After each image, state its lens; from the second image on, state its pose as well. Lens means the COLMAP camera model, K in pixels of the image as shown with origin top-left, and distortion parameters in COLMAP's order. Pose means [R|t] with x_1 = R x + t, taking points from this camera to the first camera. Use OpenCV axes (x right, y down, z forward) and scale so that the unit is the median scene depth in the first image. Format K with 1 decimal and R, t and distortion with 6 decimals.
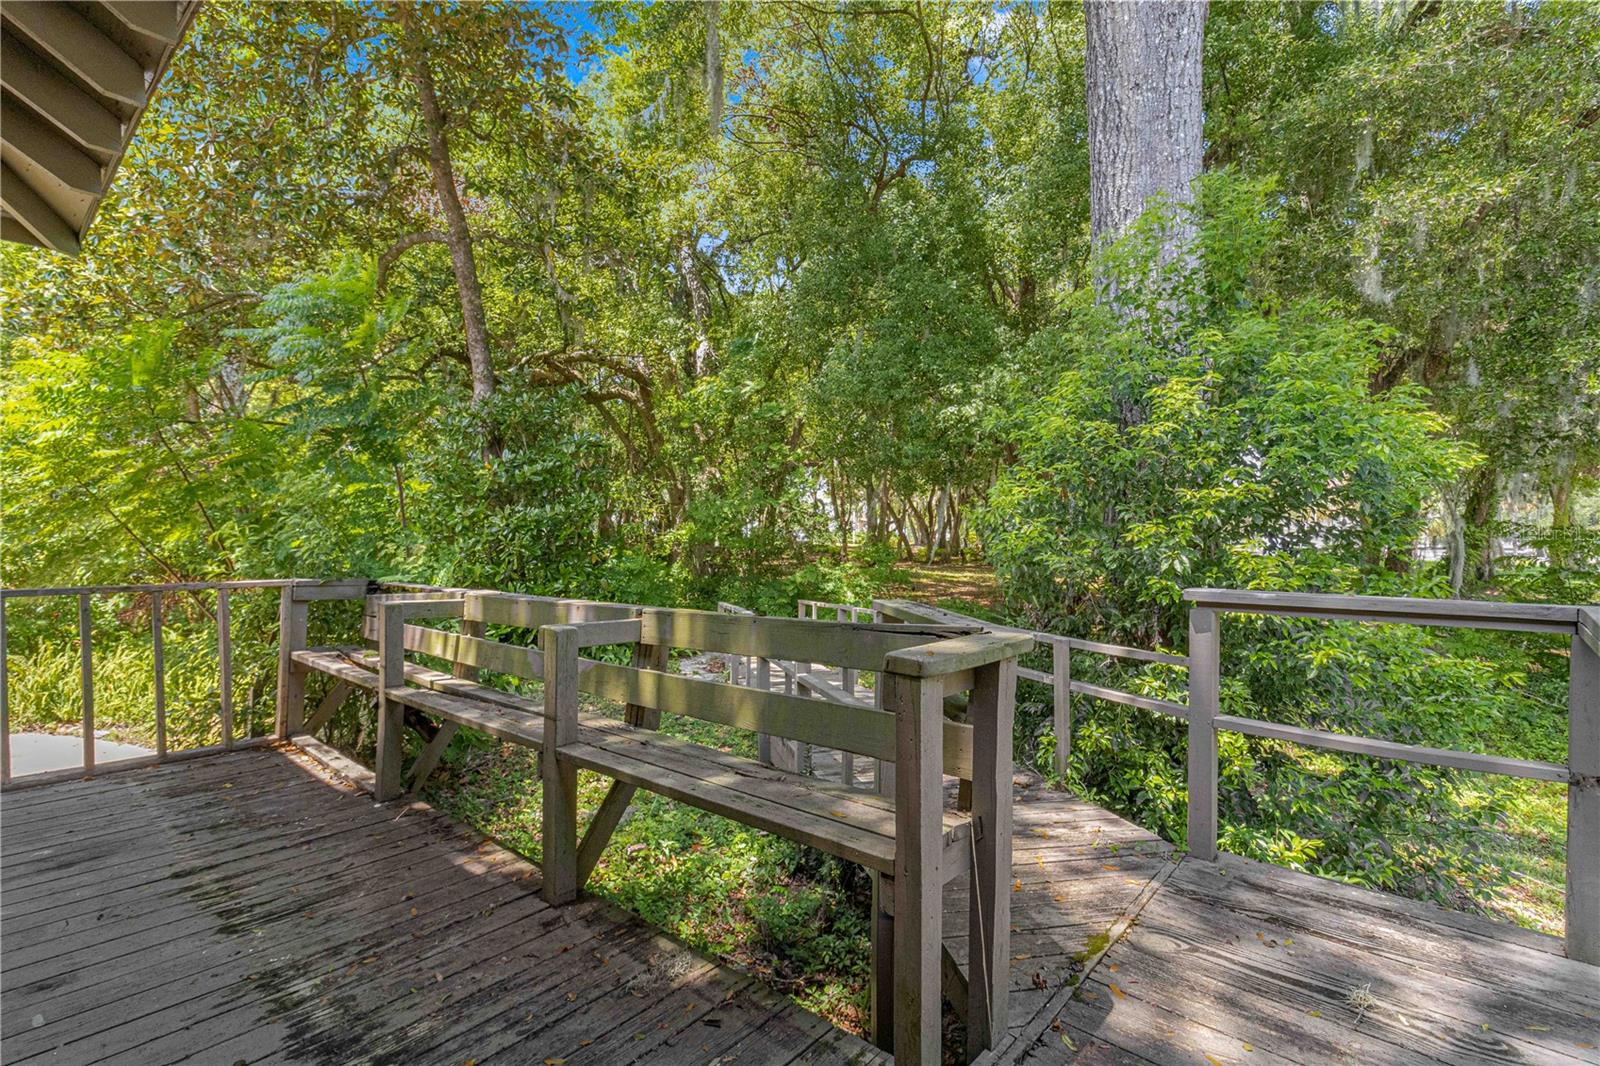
lens RADIAL K [[747.0, 0, 801.8], [0, 747.0, 536.4], [0, 0, 1]] dist [0.001963, -0.000247]
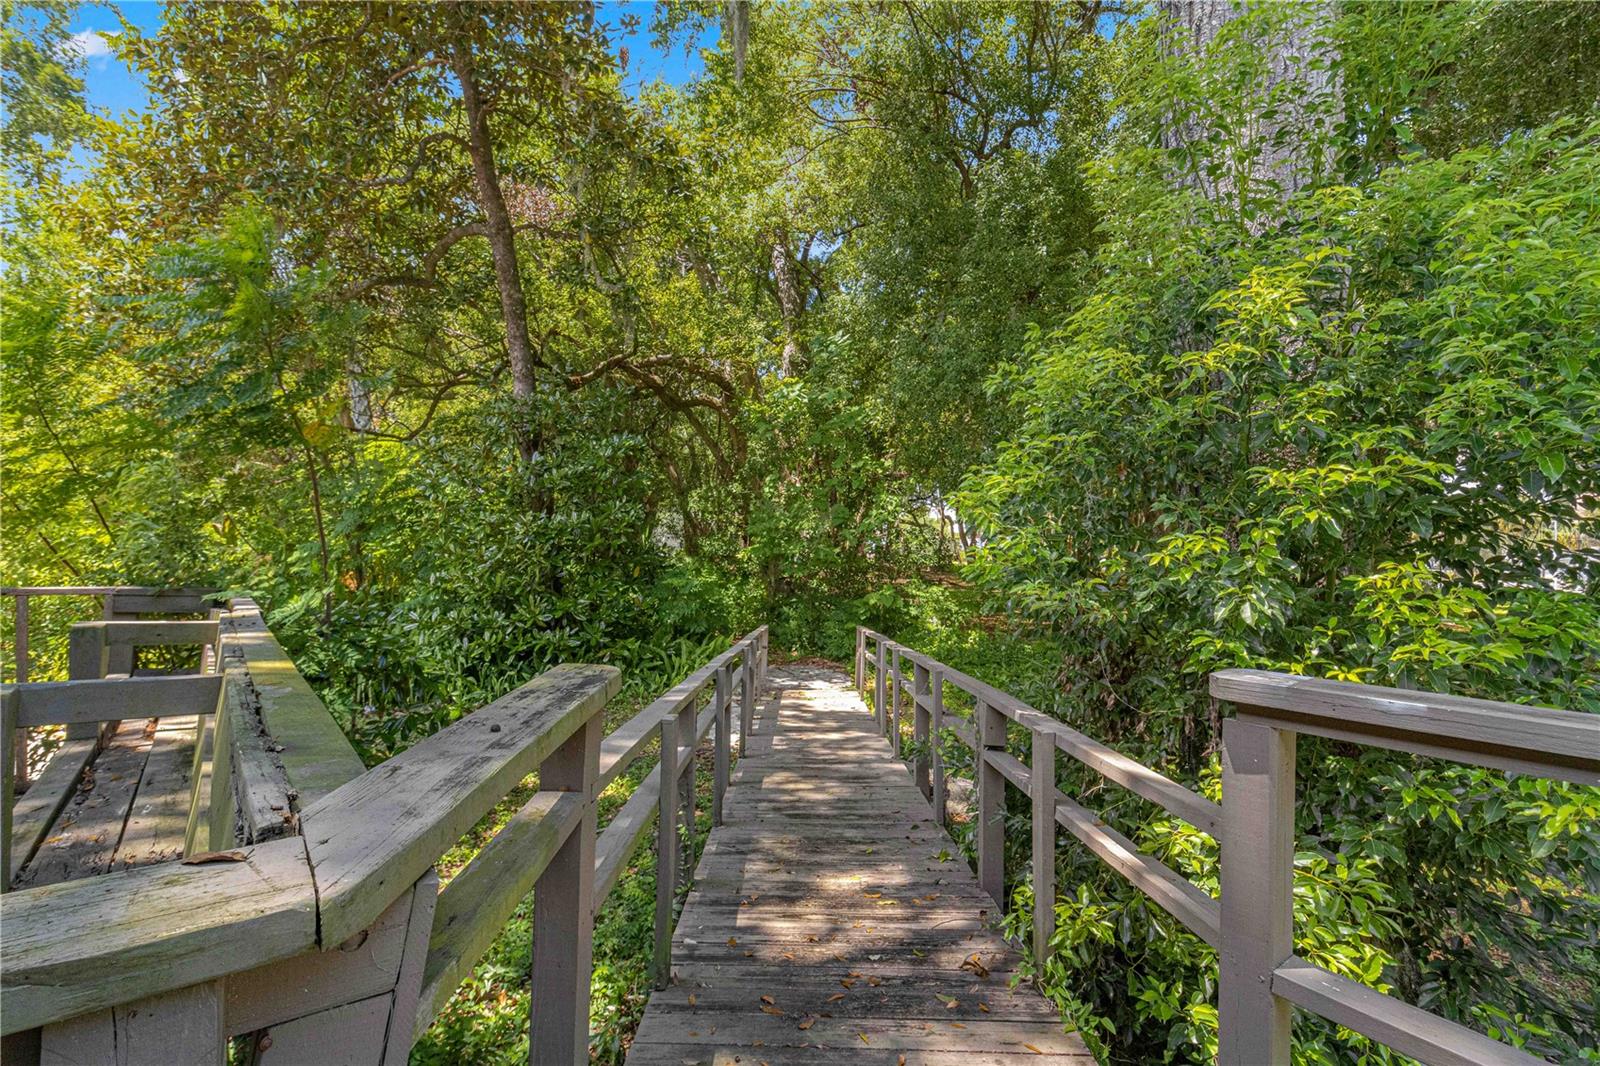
lens RADIAL K [[747.0, 0, 801.8], [0, 747.0, 536.4], [0, 0, 1]] dist [0.001963, -0.000247]
pose [[0.982082, 0.018994, -0.187493, 0.105474], [-0.023329, 0.999508, -0.020943, 0.001018], [0.187003, 0.024942, 0.982043, 0.150820]]
